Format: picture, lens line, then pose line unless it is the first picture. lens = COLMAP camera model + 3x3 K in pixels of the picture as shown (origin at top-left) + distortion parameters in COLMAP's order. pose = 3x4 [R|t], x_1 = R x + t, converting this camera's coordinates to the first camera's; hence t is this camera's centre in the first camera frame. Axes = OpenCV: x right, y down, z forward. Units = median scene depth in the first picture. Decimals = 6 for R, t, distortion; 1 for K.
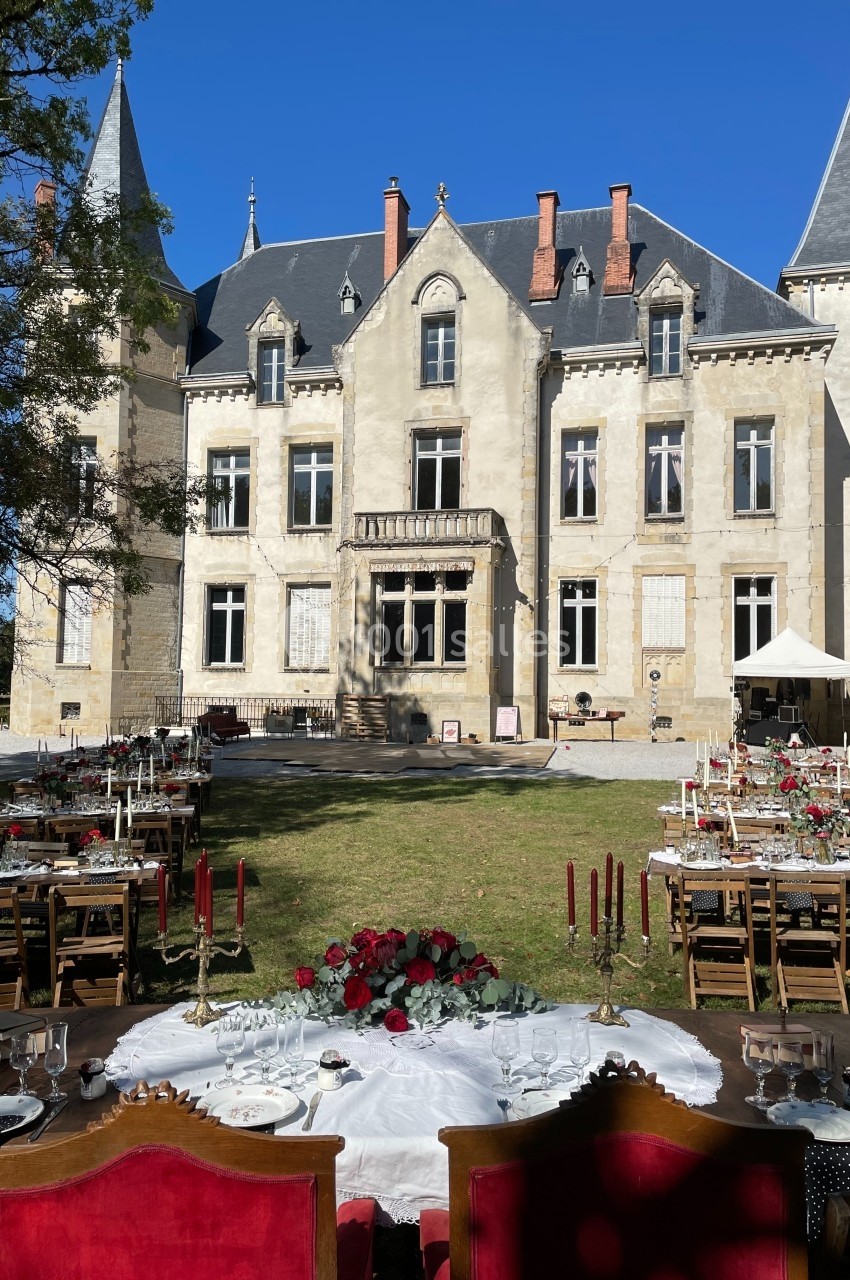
lens RADIAL K [[965.7, 0, 426.7], [0, 965.7, 639.0], [0, 0, 1]] dist [0.046186, -0.010121]
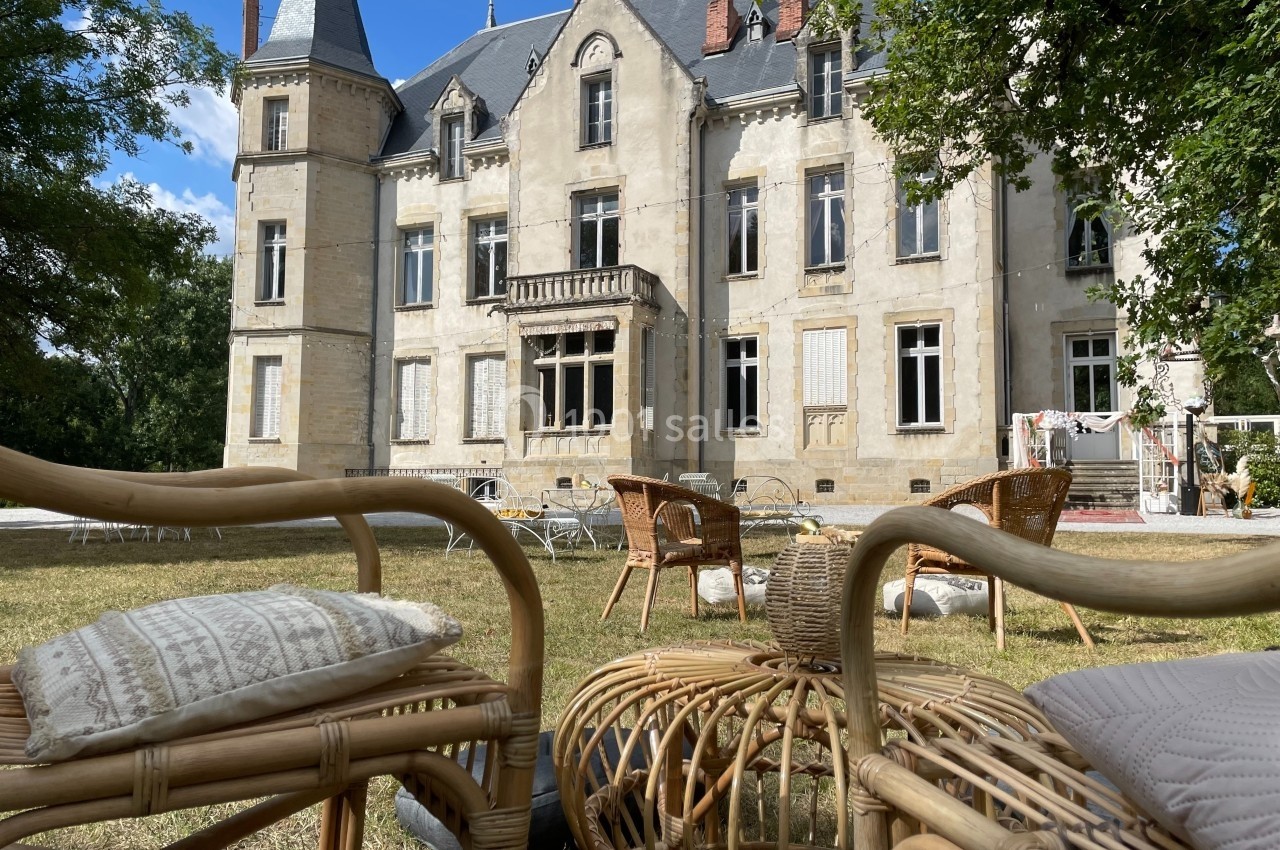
lens RADIAL K [[965.7, 0, 642.8], [0, 965.7, 422.0], [0, 0, 1]] dist [0.046186, -0.010121]
pose [[0.983843, -0.020701, -0.177835, 0.229408], [0.016261, 0.999519, -0.026390, 0.044666], [0.178296, 0.023072, 0.983706, 0.050360]]
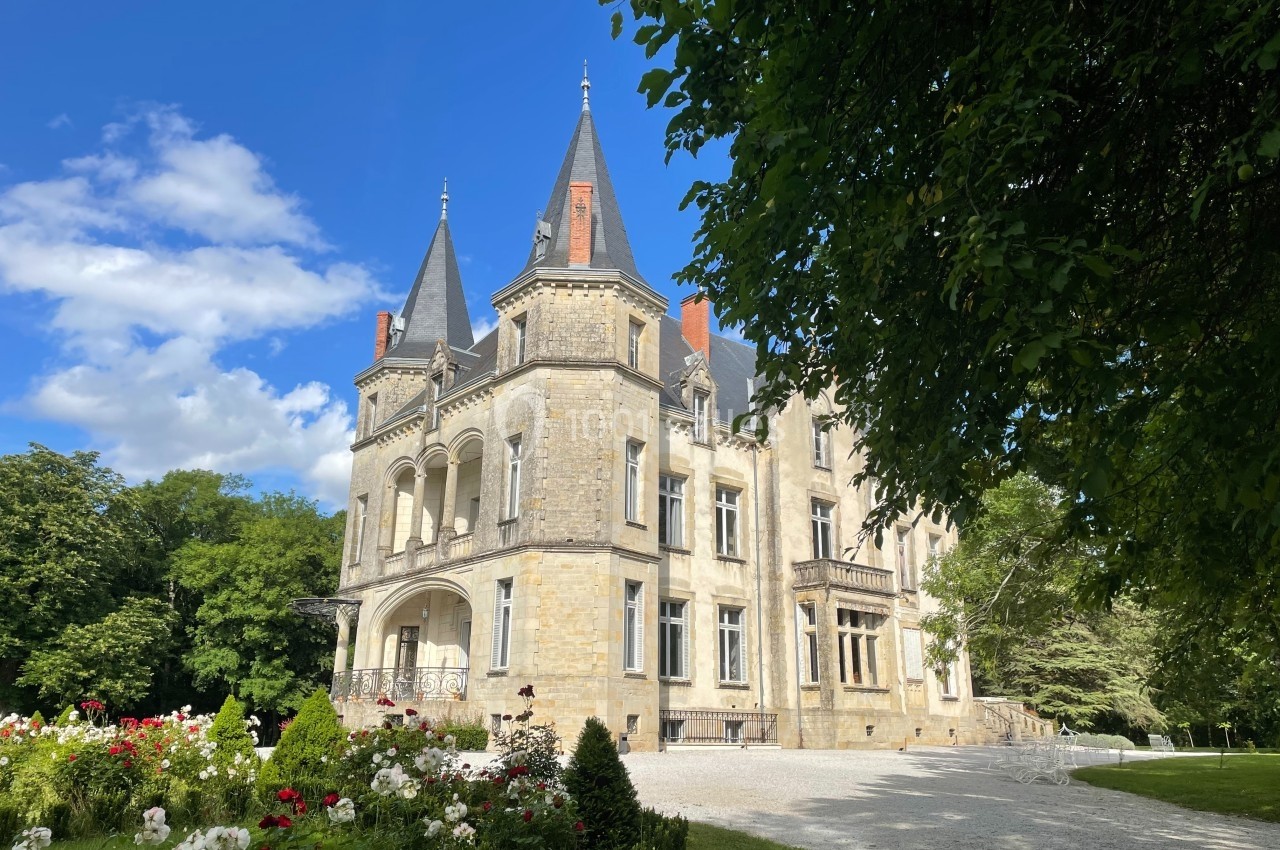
lens RADIAL K [[951.5, 0, 643.9], [0, 951.5, 416.6], [0, 0, 1]] dist [0.038410, 0.000110]
pose [[0.564625, 0.251350, 0.786144, -1.198291], [-0.047687, 0.960844, -0.272956, 0.041676], [-0.823969, 0.116628, 0.554503, 0.467880]]
